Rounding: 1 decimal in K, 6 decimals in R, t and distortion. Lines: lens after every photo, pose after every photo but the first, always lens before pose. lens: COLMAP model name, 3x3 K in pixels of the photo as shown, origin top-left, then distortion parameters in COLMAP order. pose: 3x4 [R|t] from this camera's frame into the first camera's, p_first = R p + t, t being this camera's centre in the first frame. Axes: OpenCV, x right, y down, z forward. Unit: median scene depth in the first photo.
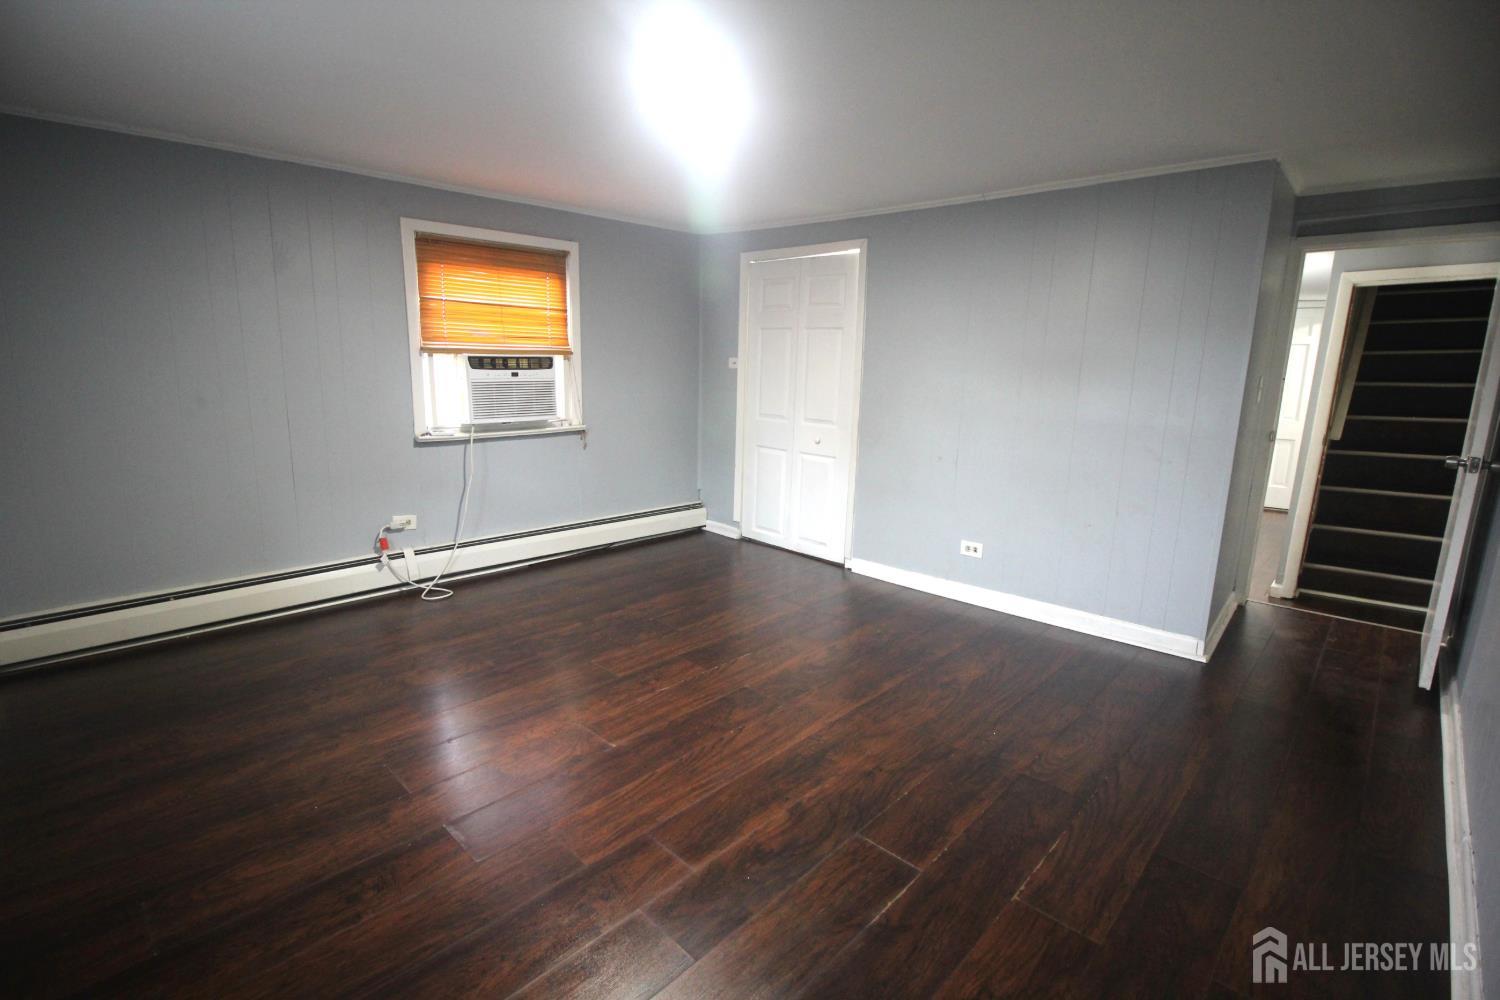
lens RADIAL K [[694.3, 0, 738.3], [0, 694.3, 502.2], [0, 0, 1]] dist [-0.000155, -0.013062]
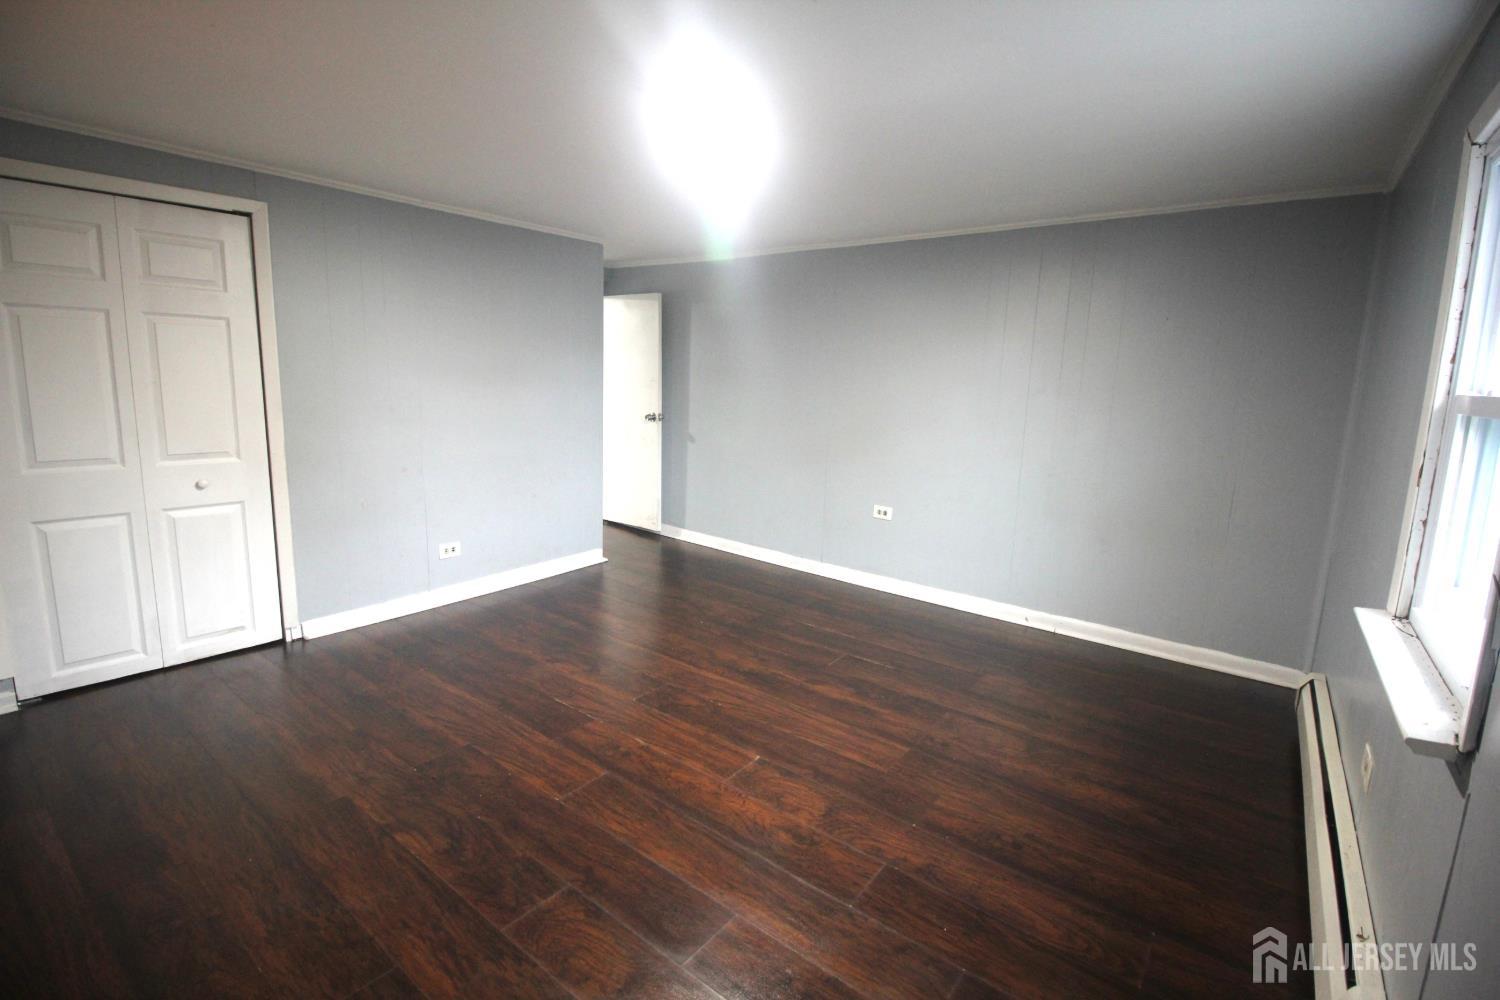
lens RADIAL K [[689.7, 0, 744.0], [0, 689.7, 470.5], [0, 0, 1]] dist [0.000560, -0.013119]
pose [[-0.113812, -0.162484, 0.980125, -0.707293], [0.164646, 0.969809, 0.179893, -0.161737], [-0.979764, 0.181848, -0.083624, 0.648773]]
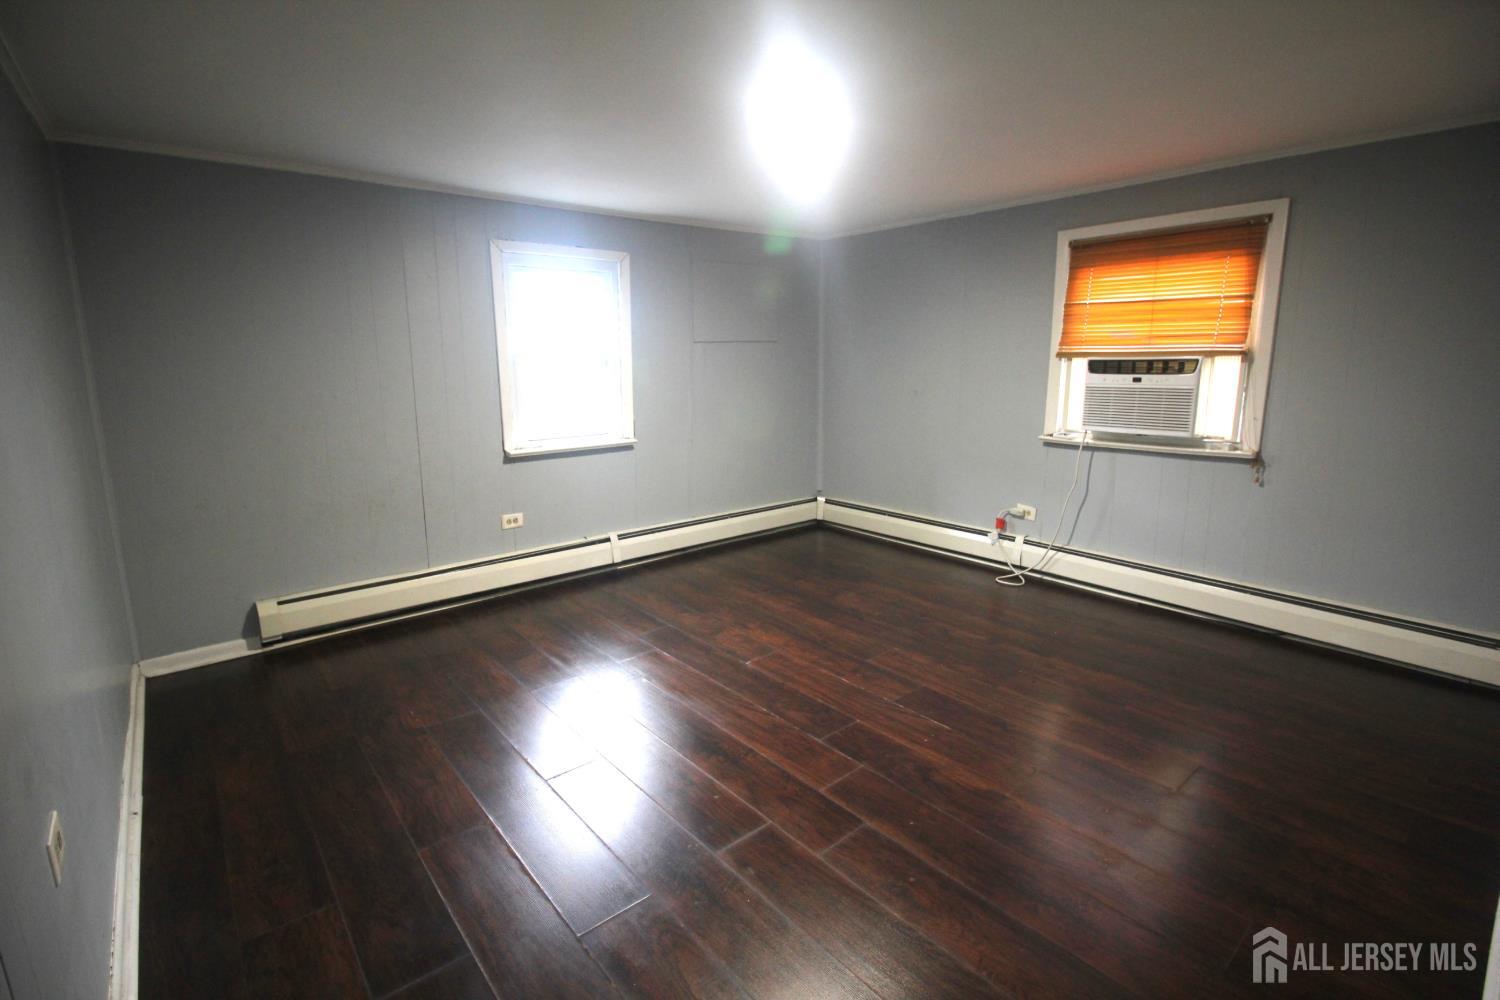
lens RADIAL K [[694.3, 0, 738.3], [0, 694.3, 502.2], [0, 0, 1]] dist [-0.000155, -0.013062]
pose [[-0.107371, 0.187130, -0.976450, 0.647994], [-0.192837, 0.959557, 0.205097, -0.125168], [0.975339, 0.210317, -0.066943, 0.634809]]
